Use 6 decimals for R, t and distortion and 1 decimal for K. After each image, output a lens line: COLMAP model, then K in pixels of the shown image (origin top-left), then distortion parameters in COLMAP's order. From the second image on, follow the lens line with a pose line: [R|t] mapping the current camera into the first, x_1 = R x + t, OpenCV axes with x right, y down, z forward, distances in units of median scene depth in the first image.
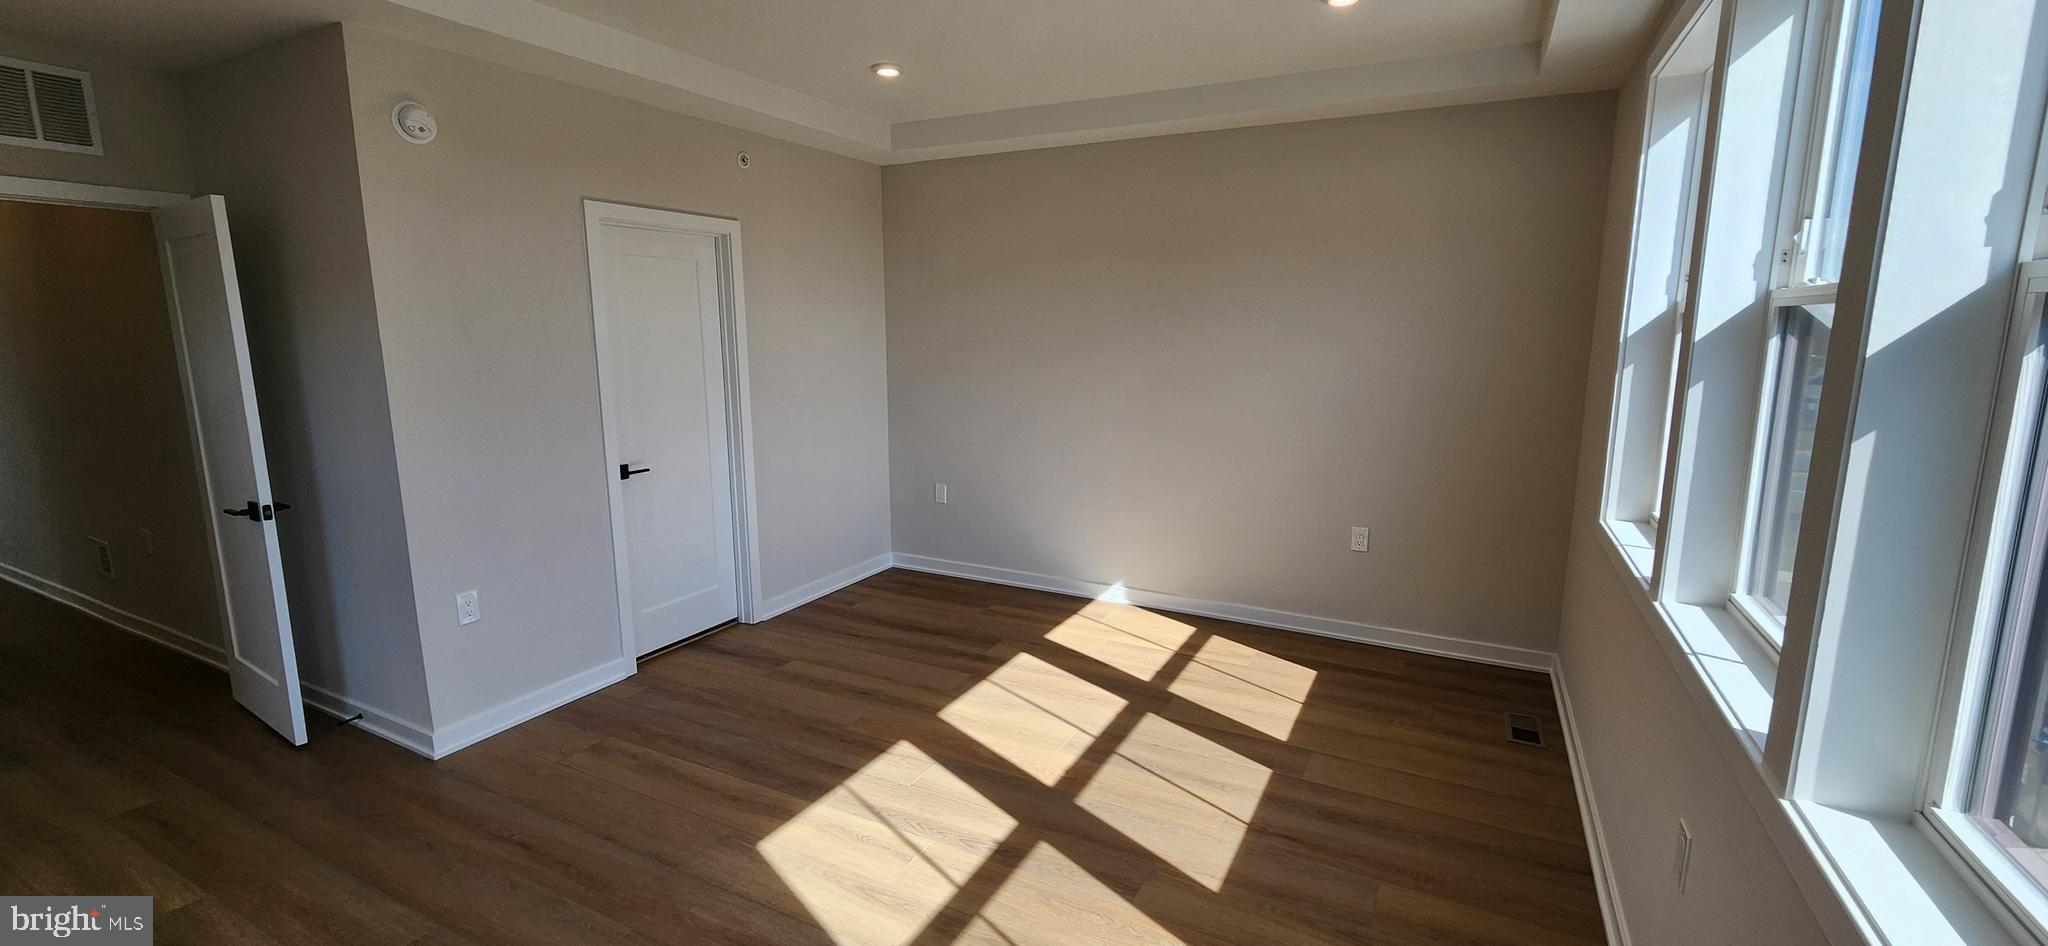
lens RADIAL K [[843.1, 0, 1039.3], [0, 843.1, 465.8], [0, 0, 1]] dist [0.004446, -0.000419]
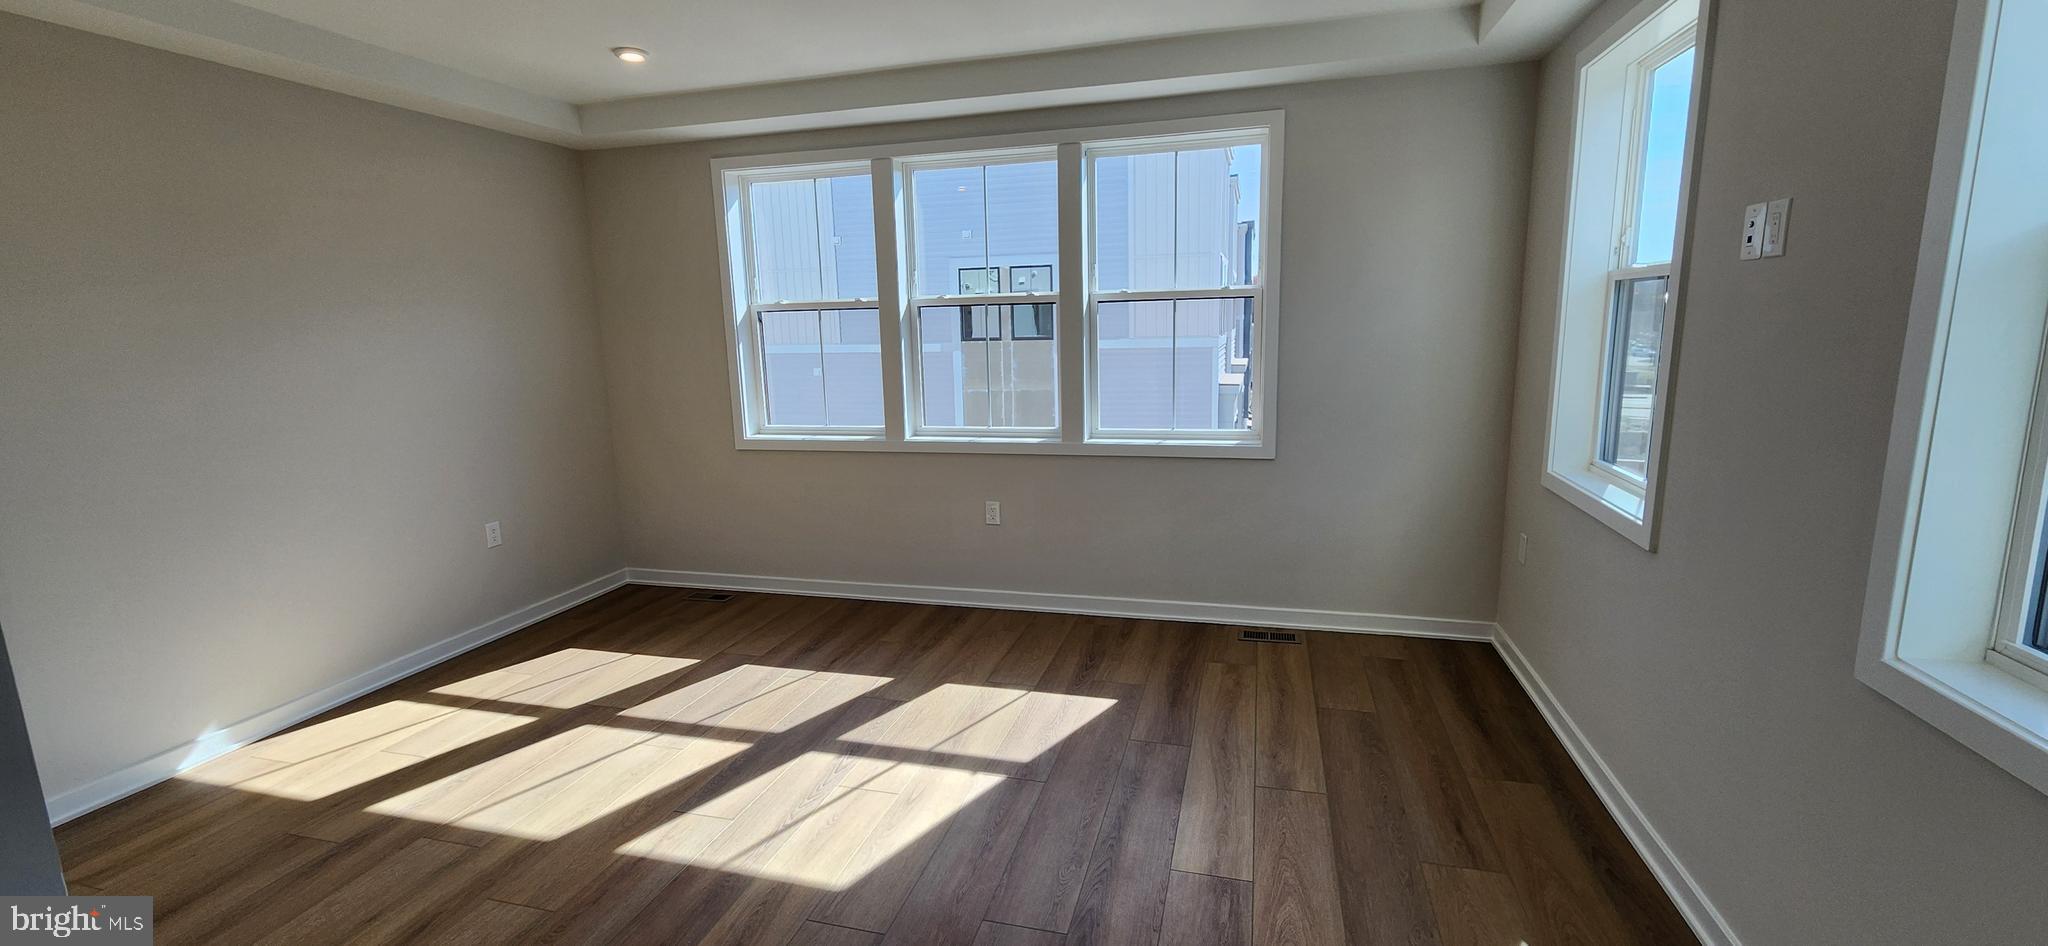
lens RADIAL K [[843.1, 0, 1037.3], [0, 843.1, 469.5], [0, 0, 1]] dist [0.004446, -0.000419]
pose [[-0.220431, -0.167317, 0.960945, -0.849697], [0.185380, 0.960035, 0.209683, -0.093077], [-0.957624, 0.224360, -0.180604, 0.628216]]
